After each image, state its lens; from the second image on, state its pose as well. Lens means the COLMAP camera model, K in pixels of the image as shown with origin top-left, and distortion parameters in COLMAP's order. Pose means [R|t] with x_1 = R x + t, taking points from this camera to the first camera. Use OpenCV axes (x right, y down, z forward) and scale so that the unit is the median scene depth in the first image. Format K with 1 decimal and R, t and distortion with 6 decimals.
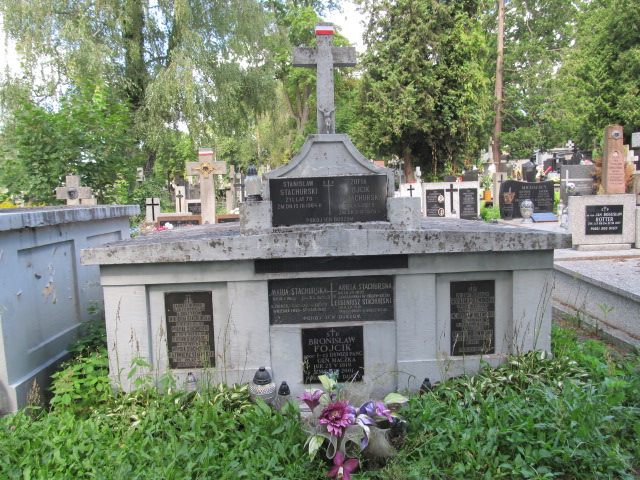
lens RADIAL K [[533.0, 0, 319.9], [0, 533.0, 240.9], [0, 0, 1]] dist [-0.042530, -0.001398]
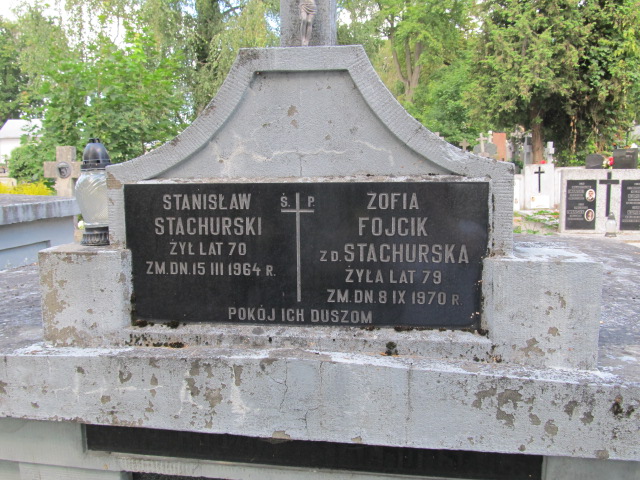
lens RADIAL K [[566.5, 0, 320.9], [0, 566.5, 240.4], [0, 0, 1]] dist [-0.043611, 0.009136]
pose [[0.980934, 0.051749, -0.187324, 0.091343], [-0.043700, 0.997946, 0.046850, -0.099166], [0.189364, -0.037771, 0.981180, 0.647639]]
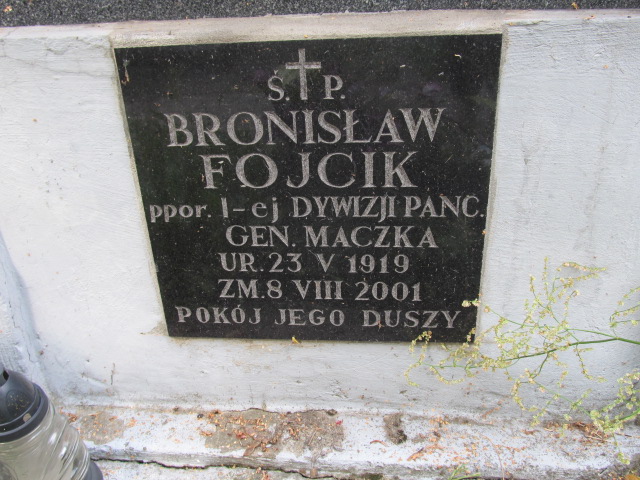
lens RADIAL K [[566.5, 0, 320.7], [0, 566.5, 239.2], [0, 0, 1]] dist [-0.043611, 0.009136]
pose [[0.990596, 0.052539, -0.126332, 0.052100], [-0.002302, 0.929604, 0.368553, 0.153079], [0.136802, -0.364796, 0.920983, 0.815739]]
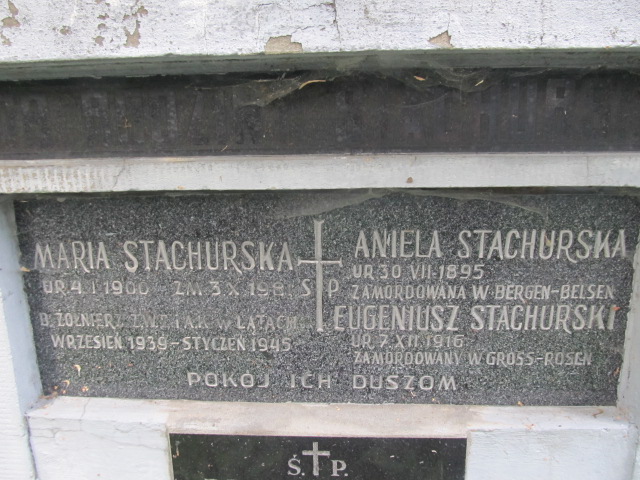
lens RADIAL K [[533.0, 0, 321.0], [0, 533.0, 241.4], [0, 0, 1]] dist [-0.042530, -0.001398]
pose [[0.993685, 0.037604, -0.105718, 0.043635], [-0.021064, 0.987936, 0.153422, 0.055705], [0.110212, -0.150226, 0.982489, 0.799752]]
